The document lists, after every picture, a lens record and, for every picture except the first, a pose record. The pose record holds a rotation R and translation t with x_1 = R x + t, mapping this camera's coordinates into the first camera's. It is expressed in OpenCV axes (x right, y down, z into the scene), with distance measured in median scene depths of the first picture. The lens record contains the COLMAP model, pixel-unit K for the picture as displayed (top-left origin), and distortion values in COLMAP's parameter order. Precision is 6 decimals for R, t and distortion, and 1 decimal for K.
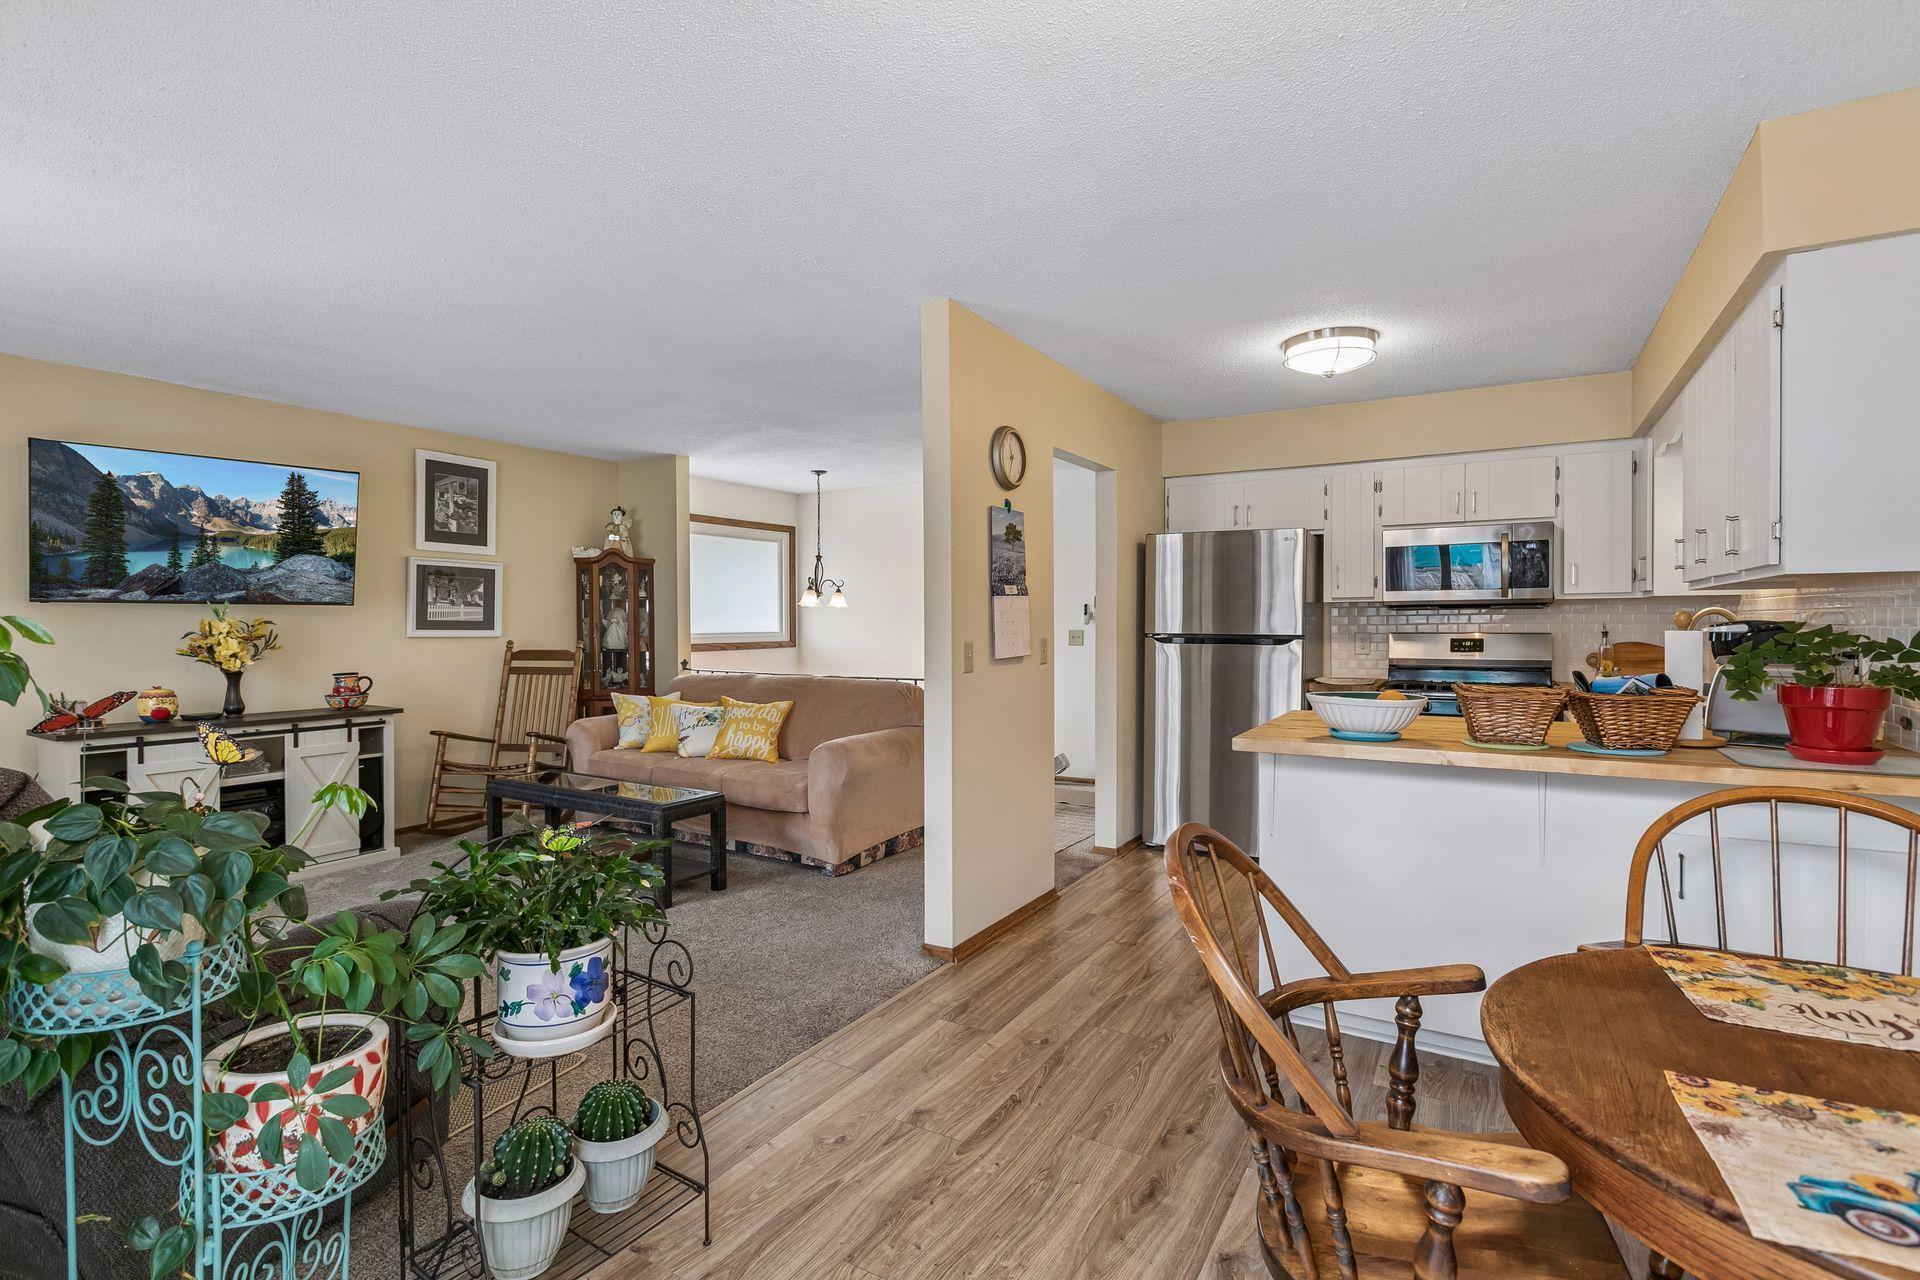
lens RADIAL K [[909.8, 0, 957.9], [0, 909.8, 627.7], [0, 0, 1]] dist [-0.003402, -0.000341]
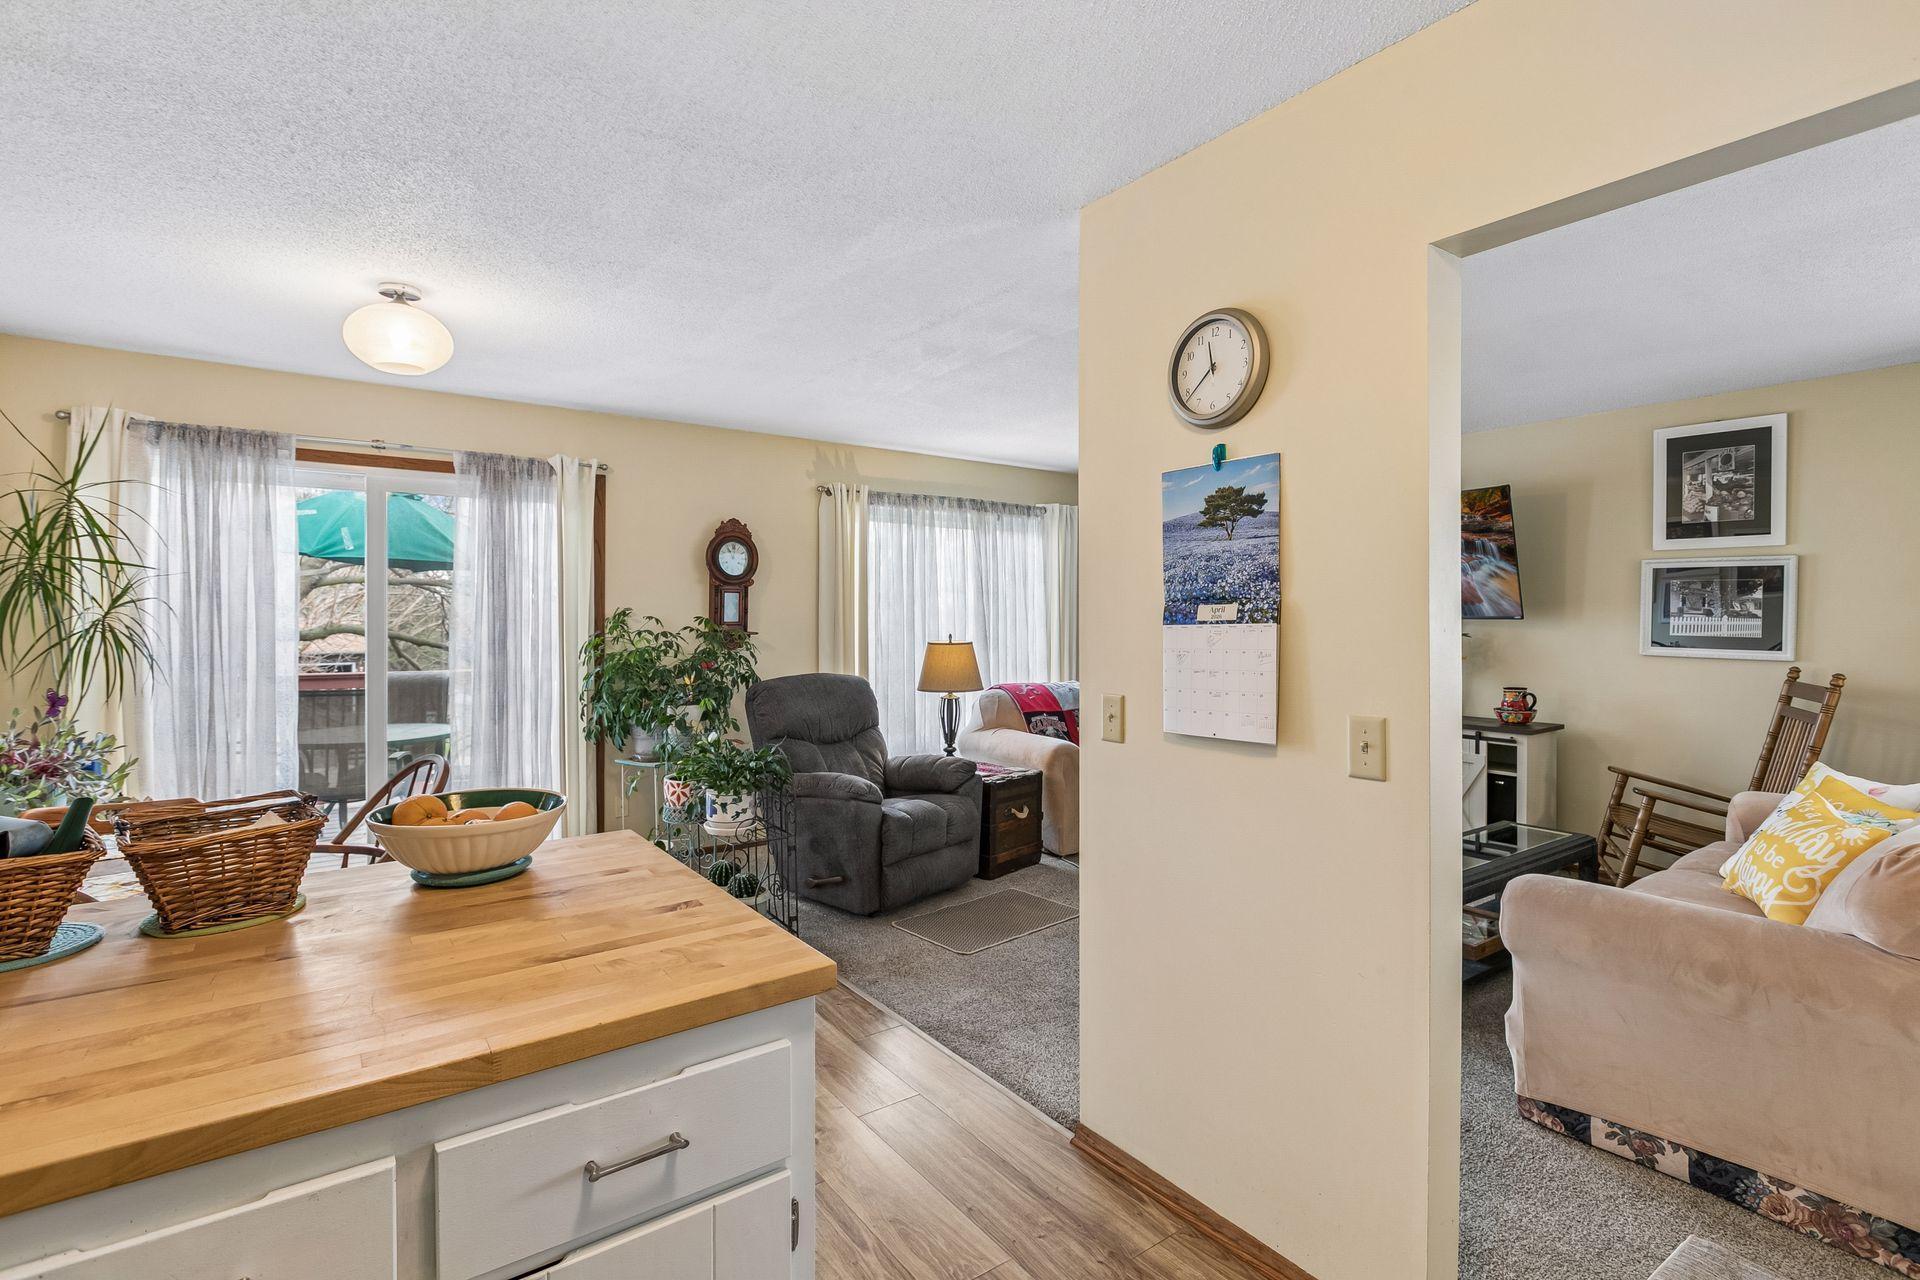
lens RADIAL K [[909.8, 0, 957.9], [0, 909.8, 627.7], [0, 0, 1]] dist [-0.003402, -0.000341]
pose [[-0.395012, 0.019098, -0.918477, 0.492379], [-0.005353, 0.999719, 0.023090, -0.036019], [0.918660, 0.014037, -0.394799, 0.864624]]
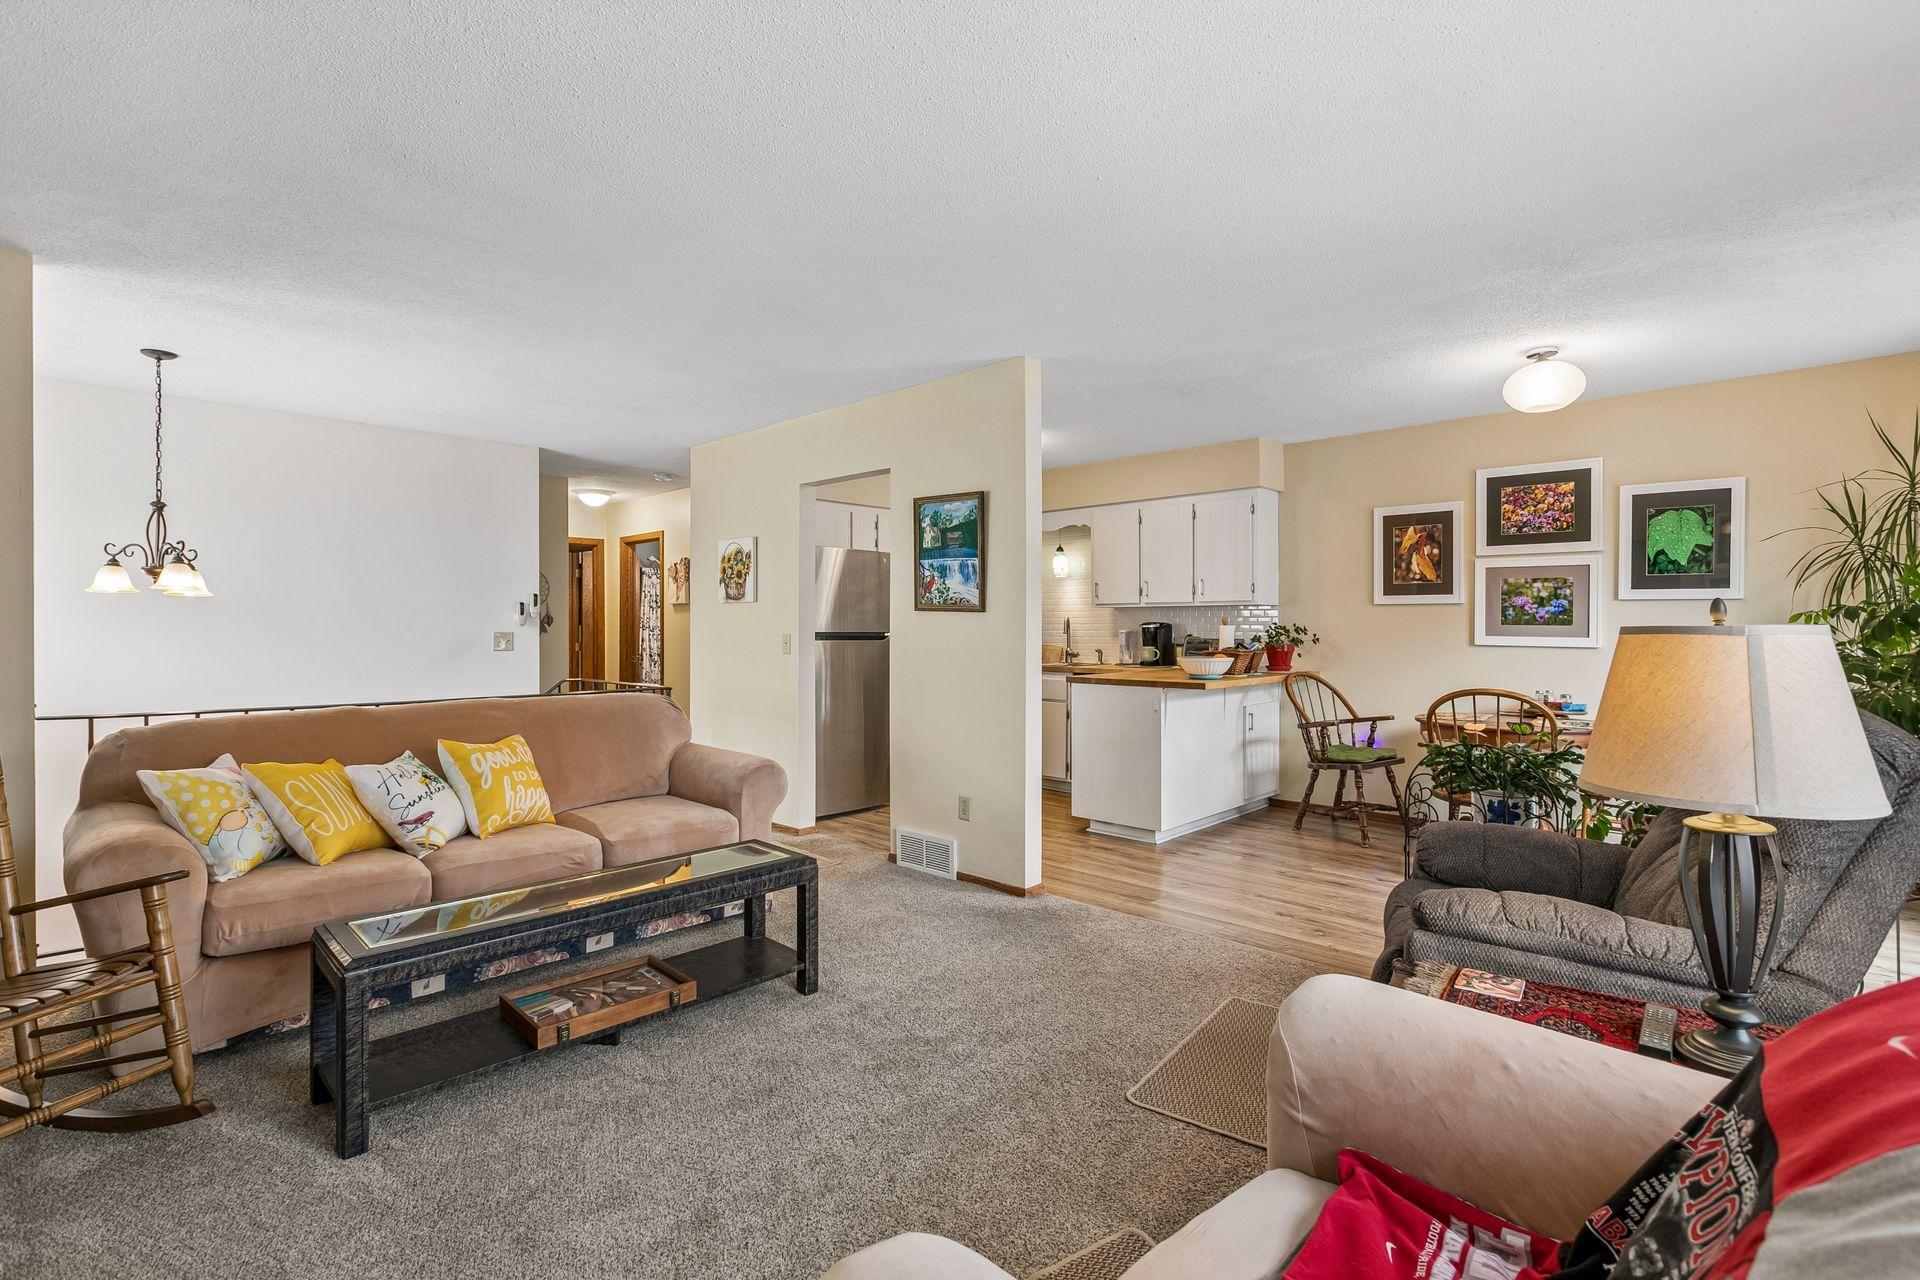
lens RADIAL K [[909.8, 0, 957.9], [0, 909.8, 627.7], [0, 0, 1]] dist [-0.003402, -0.000341]
pose [[0.229485, 0.005996, 0.973294, -0.833548], [0.009759, 0.999917, -0.008461, 0.011882], [-0.973263, 0.011440, 0.229407, 0.554803]]
